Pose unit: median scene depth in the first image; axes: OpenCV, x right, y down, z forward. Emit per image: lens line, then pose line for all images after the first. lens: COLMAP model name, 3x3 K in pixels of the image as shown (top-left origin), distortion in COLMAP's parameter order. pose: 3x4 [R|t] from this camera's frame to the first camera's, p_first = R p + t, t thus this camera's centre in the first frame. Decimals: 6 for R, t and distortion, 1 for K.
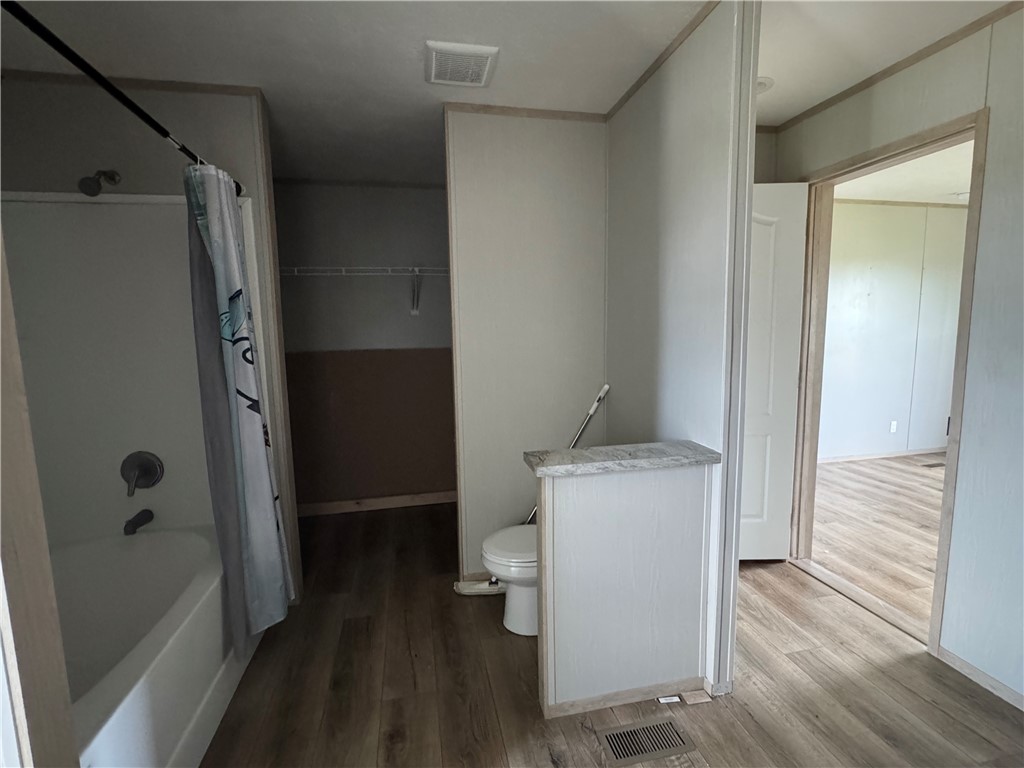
lens RADIAL K [[463.2, 0, 511.0], [0, 463.2, 377.1], [0, 0, 1]] dist [-0.016132, 0.000196]
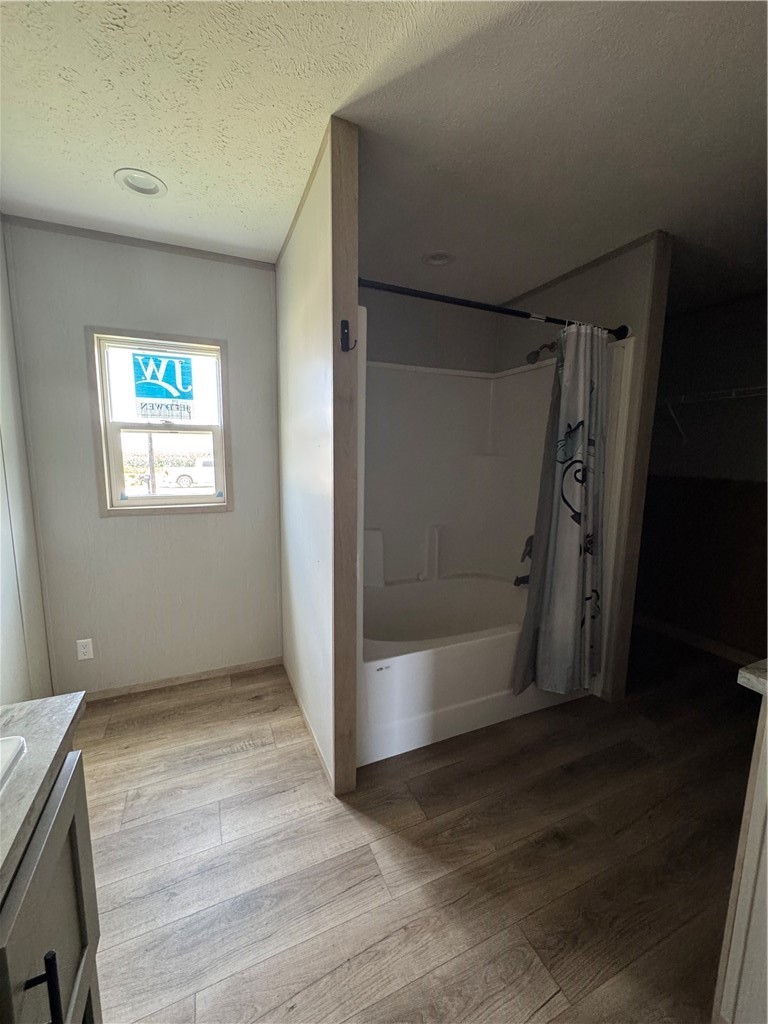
lens RADIAL K [[412.2, 0, 380.4], [0, 412.2, 510.5], [0, 0, 1]] dist [-0.003293, 0.000983]
pose [[0.192935, 0.157882, -0.968426, 0.404656], [-0.122558, 0.983118, 0.135860, -0.039649], [0.973527, 0.092476, 0.209028, 0.264208]]
